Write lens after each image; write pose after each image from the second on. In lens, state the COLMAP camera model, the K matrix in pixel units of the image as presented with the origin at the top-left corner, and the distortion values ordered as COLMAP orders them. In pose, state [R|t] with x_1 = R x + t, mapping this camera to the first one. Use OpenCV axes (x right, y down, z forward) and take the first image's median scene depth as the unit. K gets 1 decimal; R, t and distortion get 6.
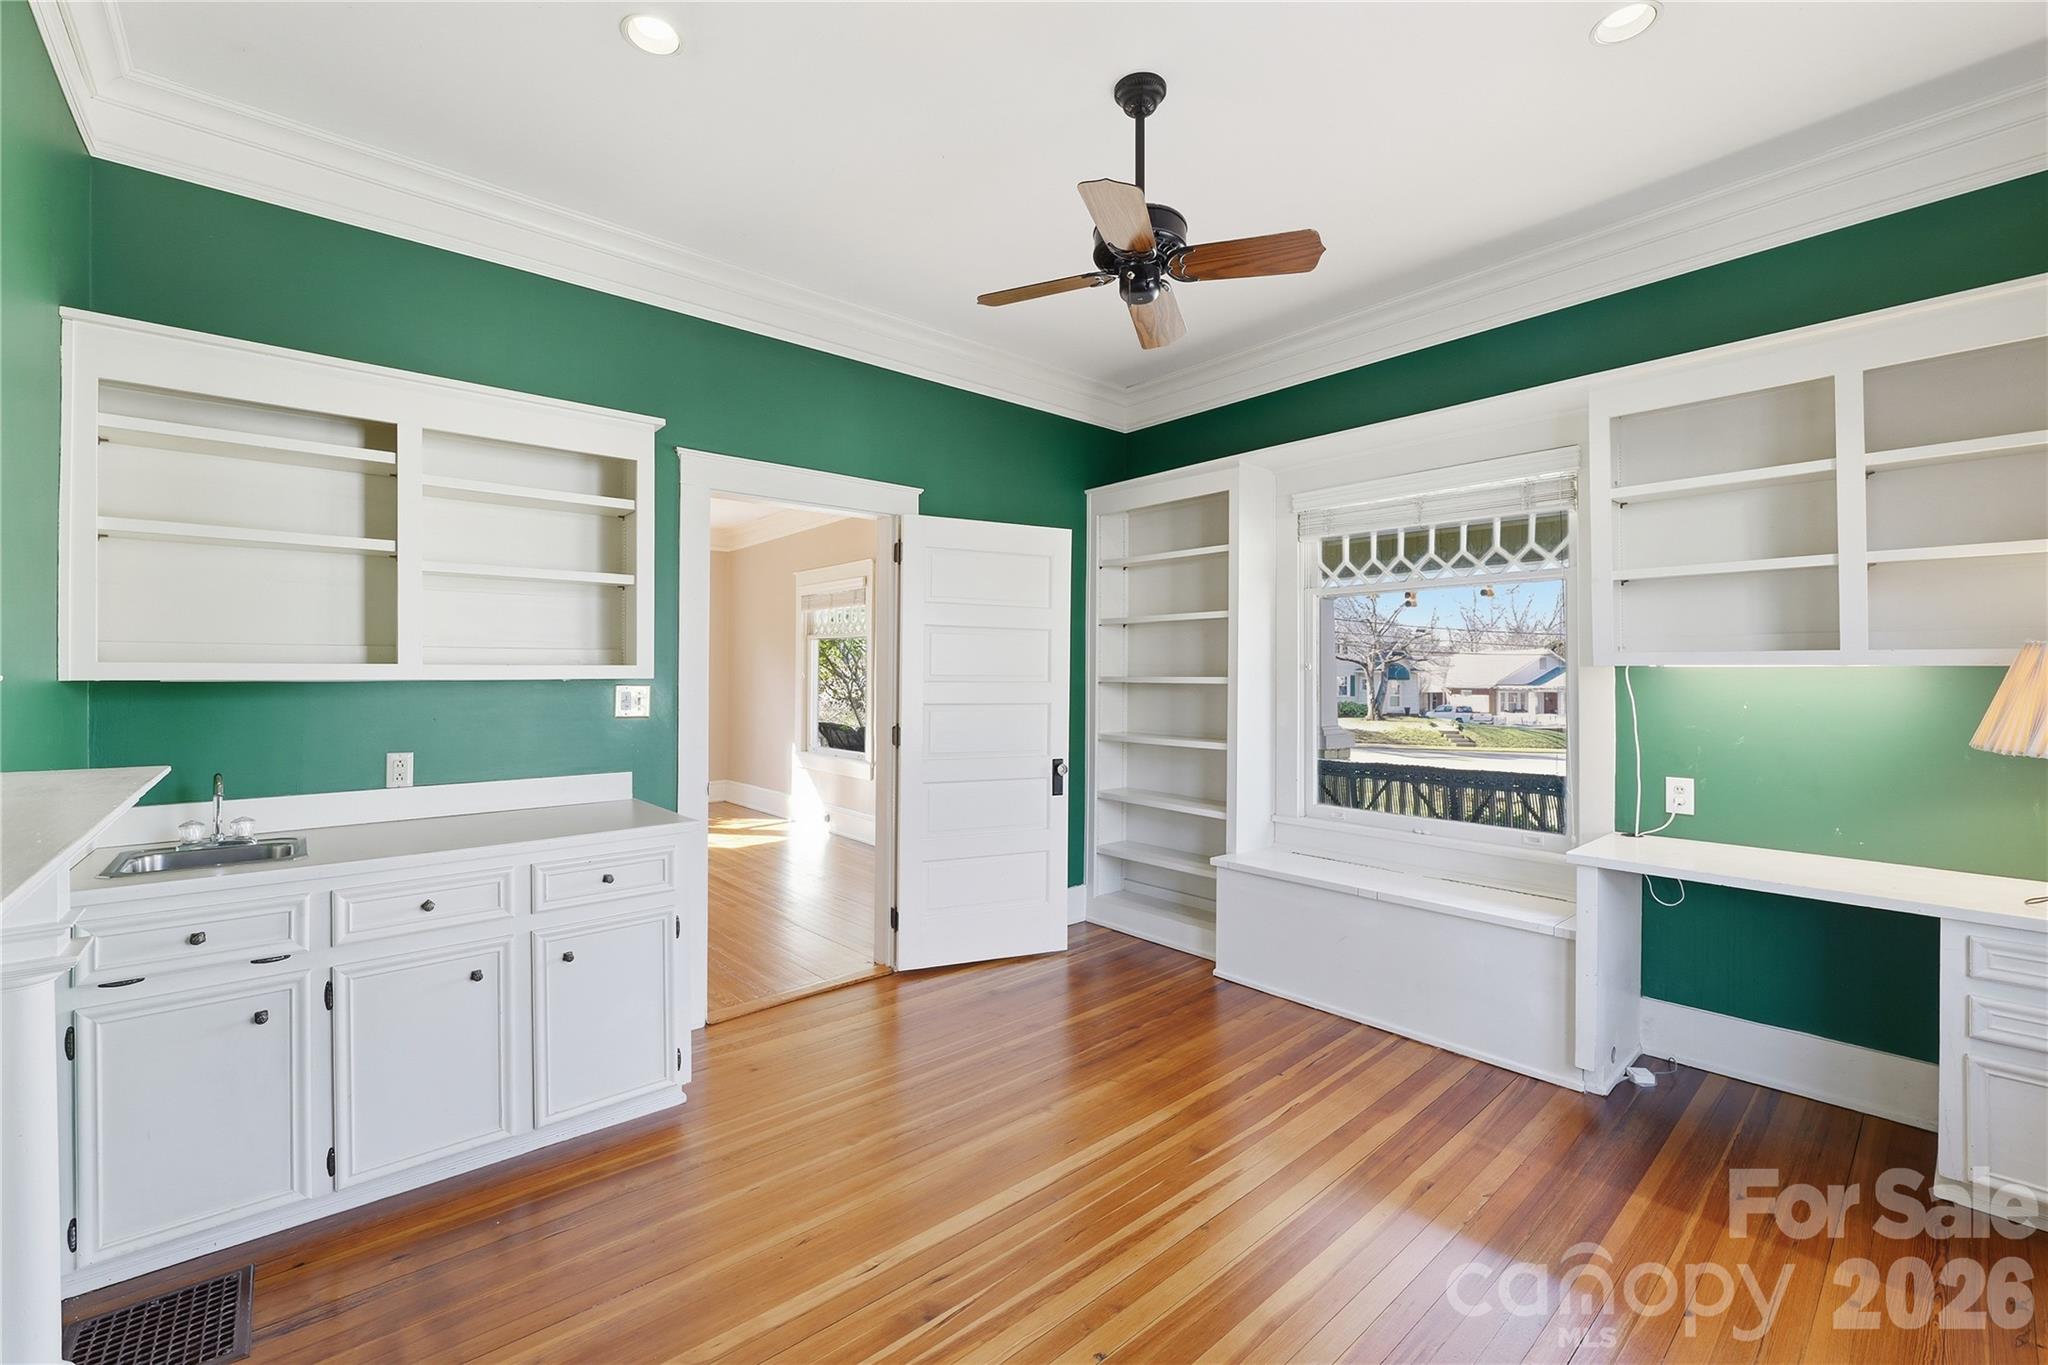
lens RADIAL K [[854.9, 0, 1017.1], [0, 854.9, 687.7], [0, 0, 1]] dist [-0.011793, 0.000499]
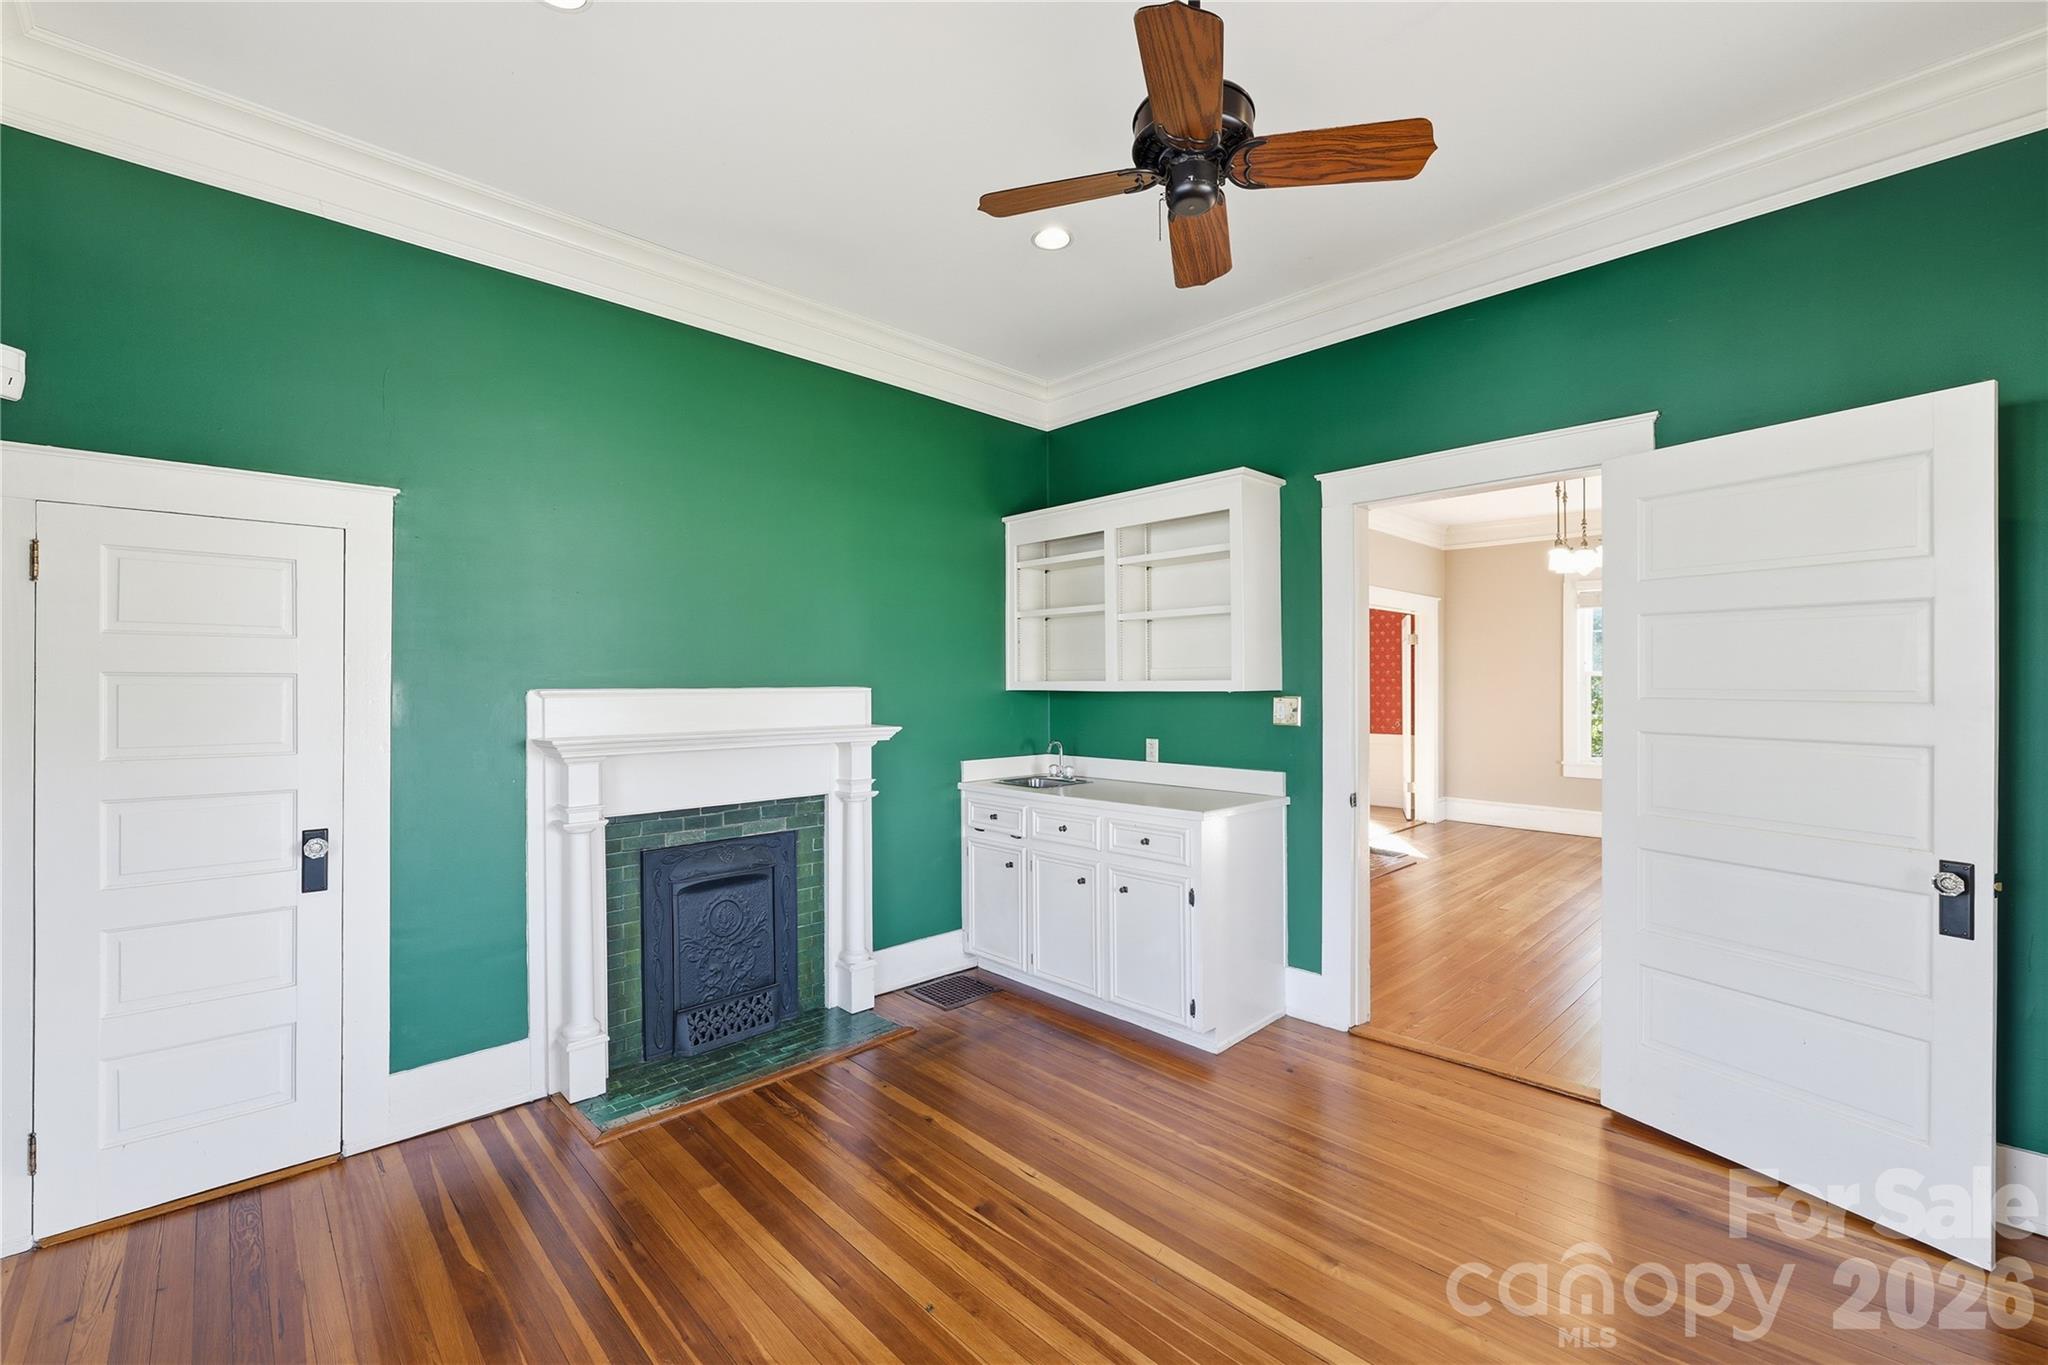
lens RADIAL K [[854.9, 0, 1017.1], [0, 854.9, 687.7], [0, 0, 1]] dist [-0.011793, 0.000499]
pose [[0.042053, -0.000559, -0.999115, 0.884357], [-0.015486, 0.999879, -0.001211, -0.010994], [0.998995, 0.015523, 0.042040, 0.776421]]
